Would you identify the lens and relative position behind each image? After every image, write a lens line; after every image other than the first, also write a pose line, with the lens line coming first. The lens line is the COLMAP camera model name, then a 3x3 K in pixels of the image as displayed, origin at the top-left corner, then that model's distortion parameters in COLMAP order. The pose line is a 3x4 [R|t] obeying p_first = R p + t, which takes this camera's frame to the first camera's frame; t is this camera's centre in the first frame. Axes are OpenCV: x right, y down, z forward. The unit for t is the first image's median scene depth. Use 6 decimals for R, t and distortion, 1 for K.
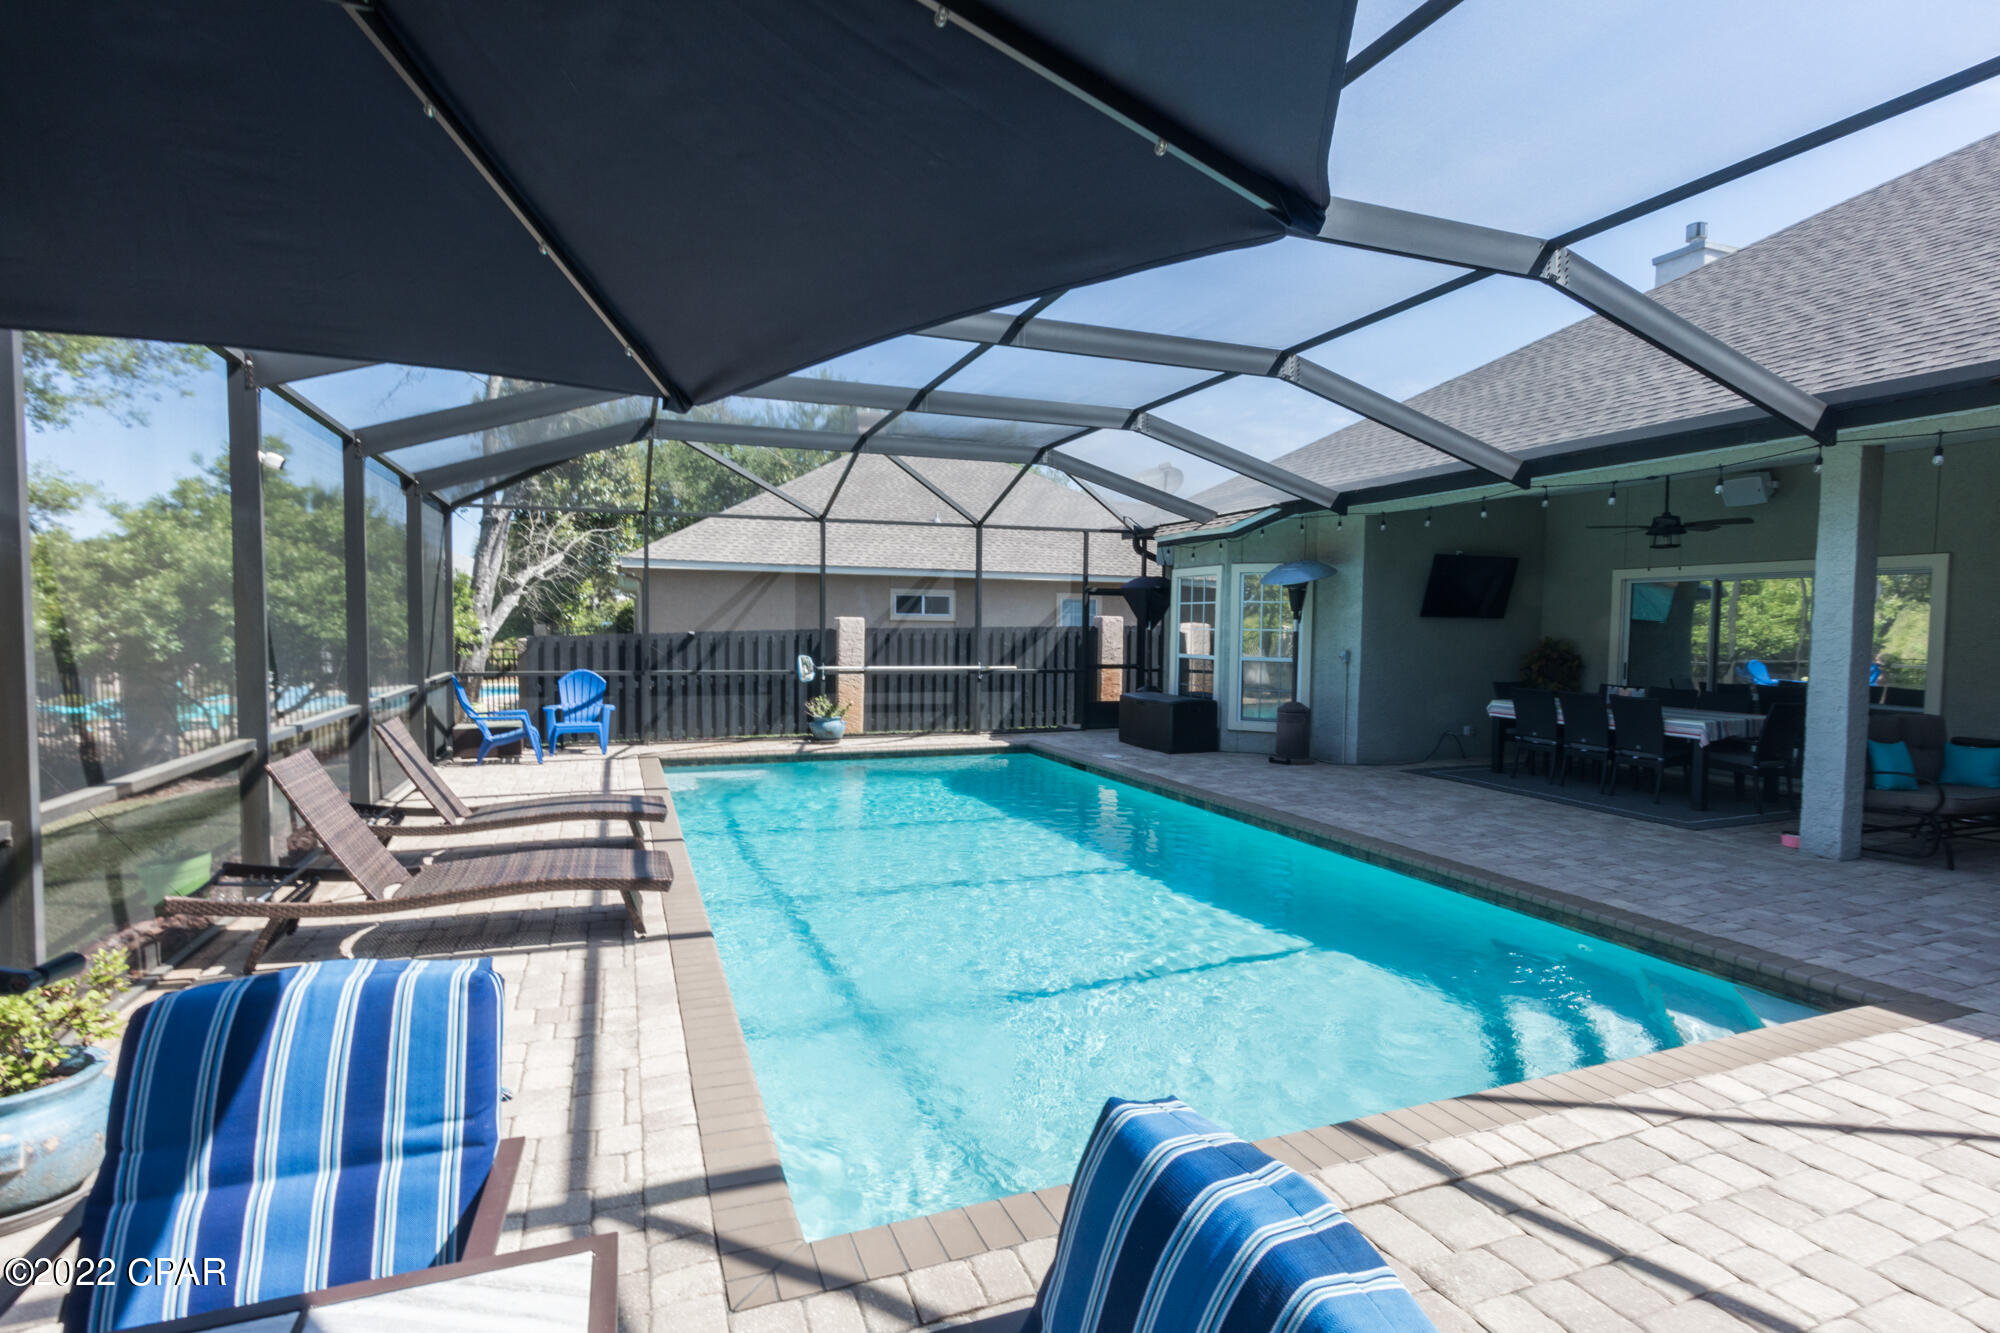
lens RADIAL K [[960.4, 0, 990.5], [0, 960.4, 669.5], [0, 0, 1]] dist [0.002503, 0.000207]
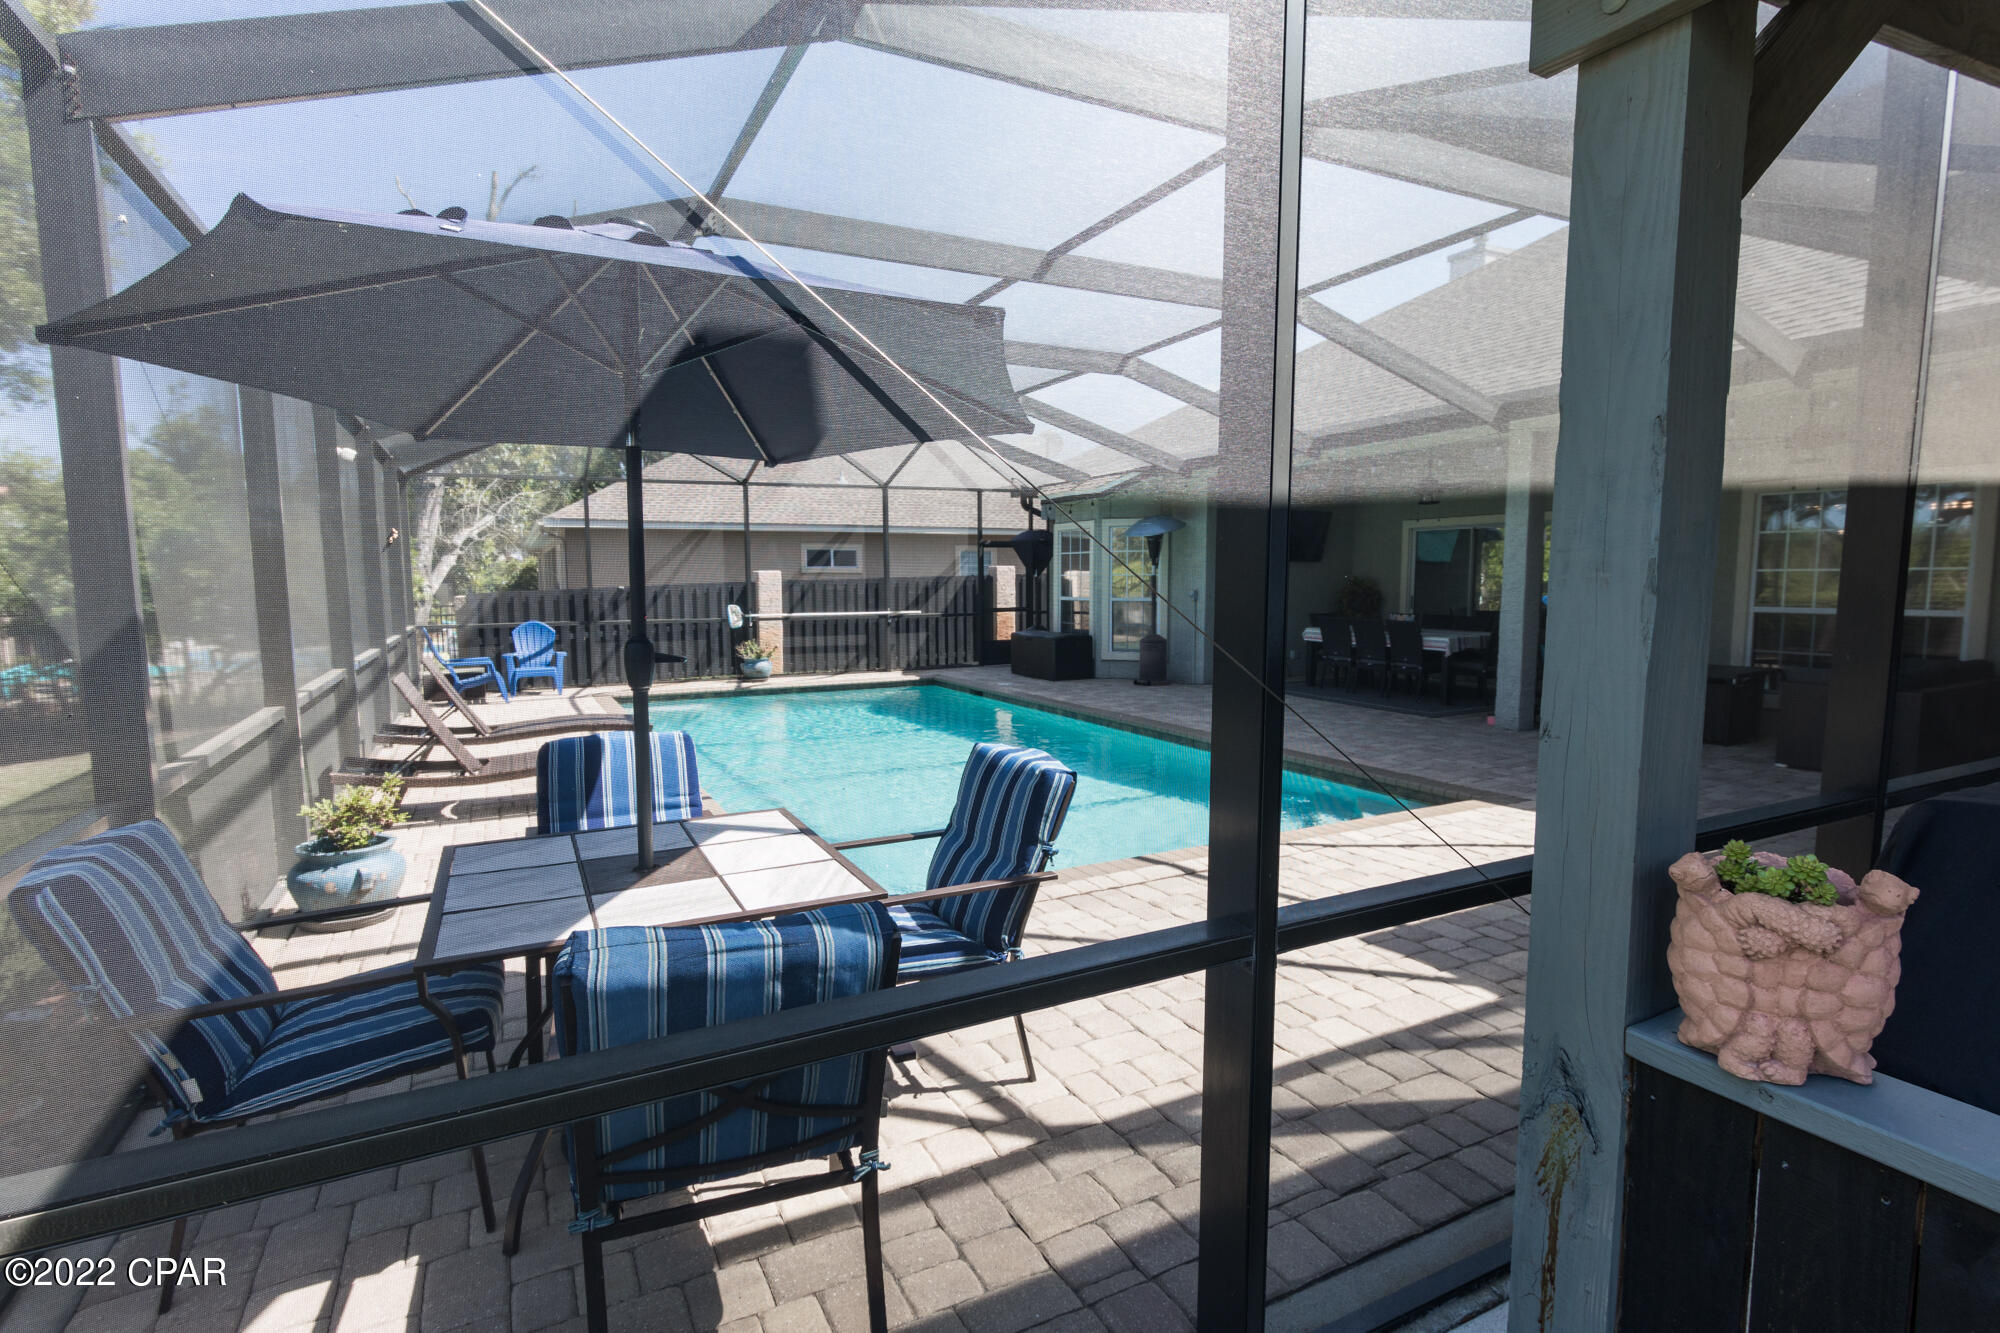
lens RADIAL K [[960.4, 0, 990.5], [0, 960.4, 669.5], [0, 0, 1]] dist [0.002503, 0.000207]
pose [[0.994481, -0.027918, 0.101131, -0.009211], [0.022833, 0.998433, 0.051094, 0.010367], [-0.102399, -0.048503, 0.993560, -0.154986]]
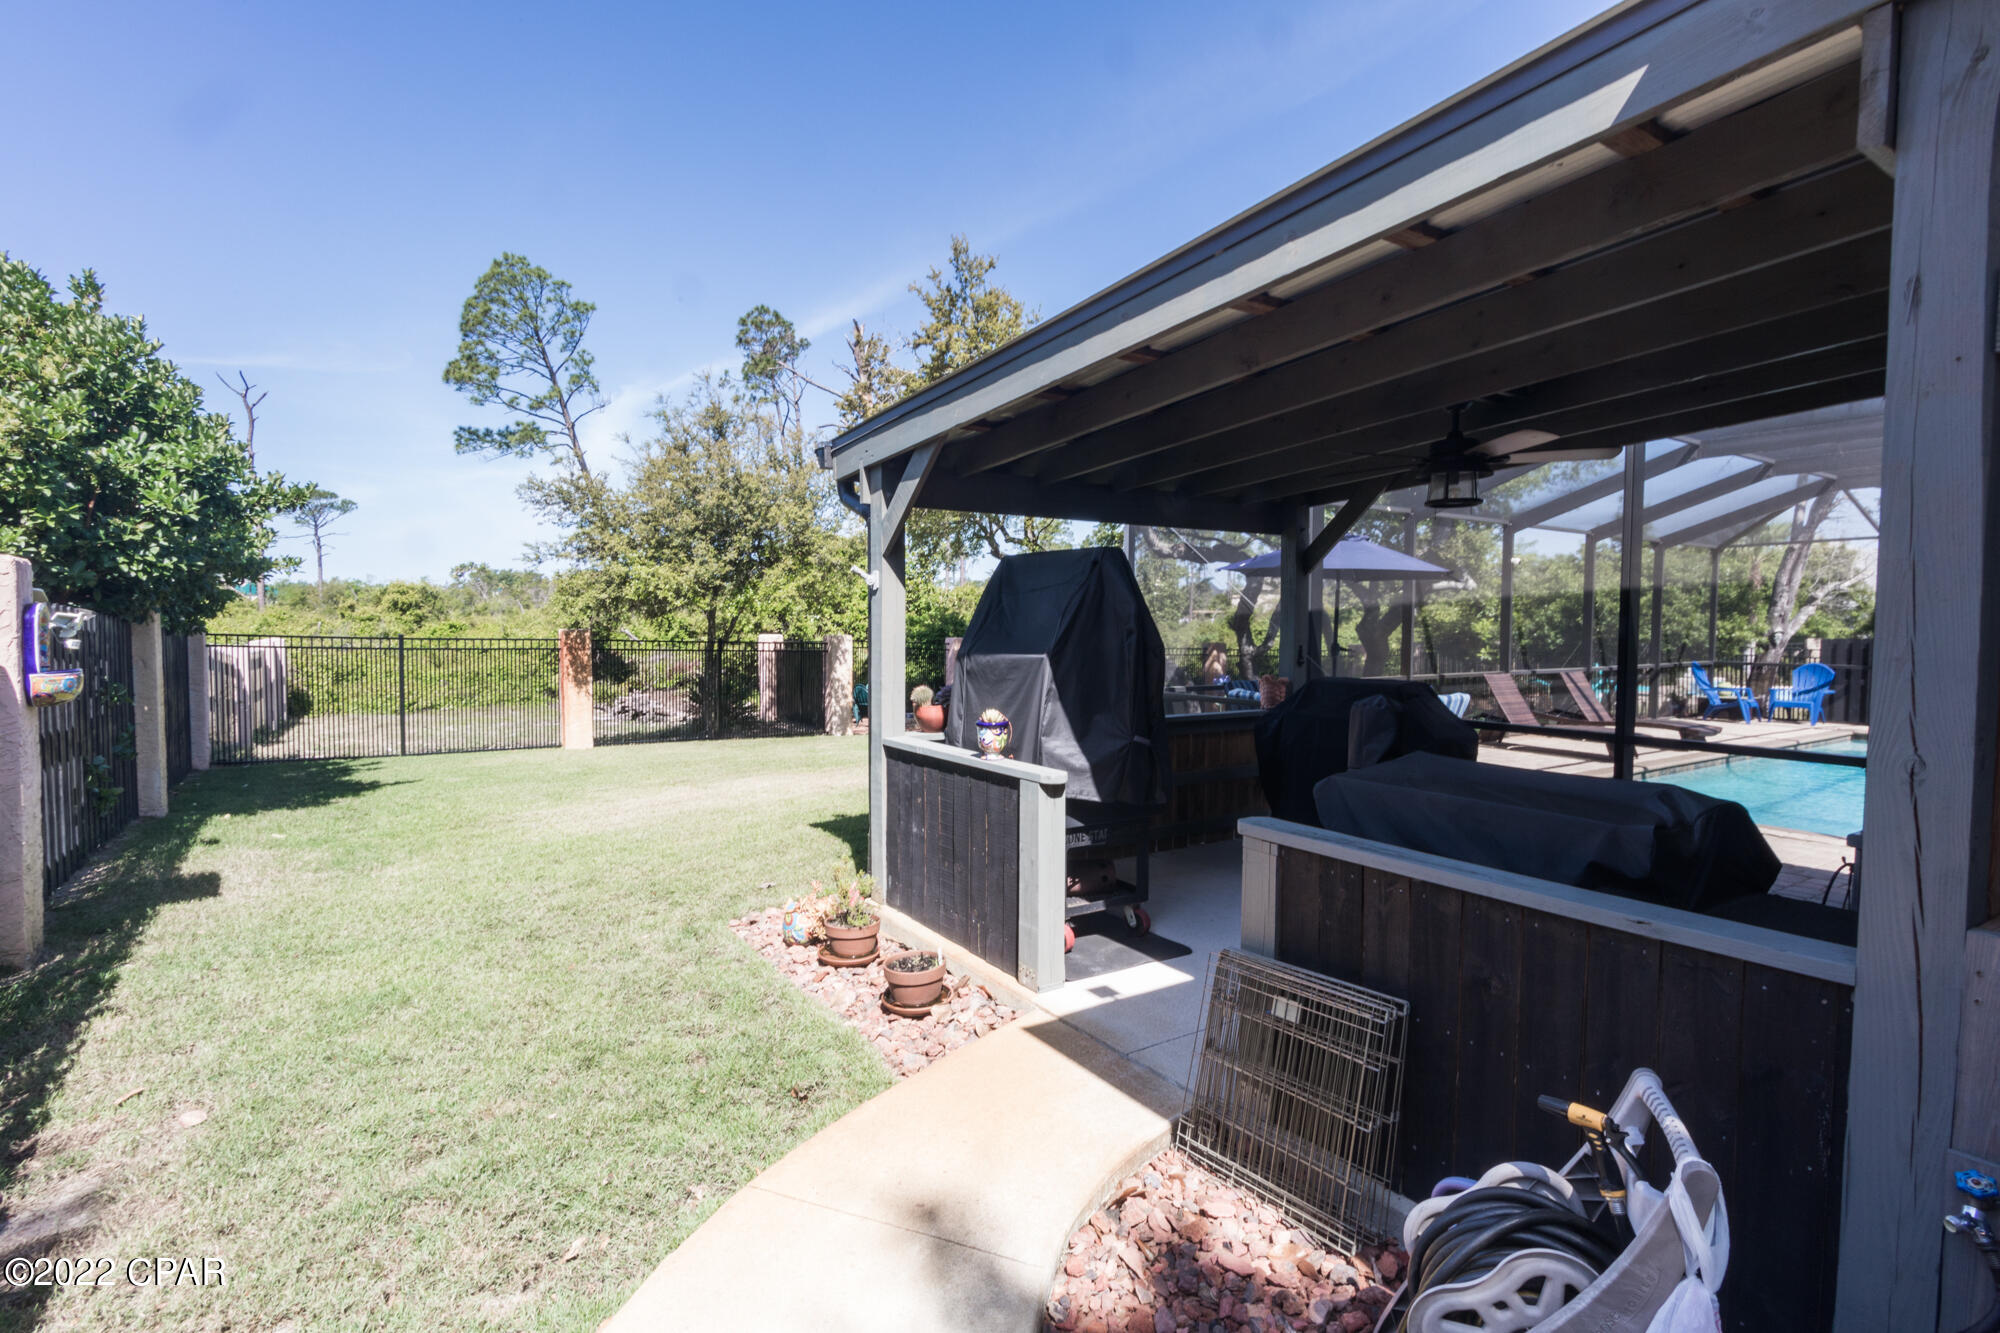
lens RADIAL K [[960.4, 0, 990.5], [0, 960.4, 669.5], [0, 0, 1]] dist [0.002503, 0.000207]
pose [[0.203494, 0.039986, -0.978259, 0.576513], [-0.045791, 0.998461, 0.031286, 0.017584], [0.978005, 0.038429, 0.205012, -0.334444]]
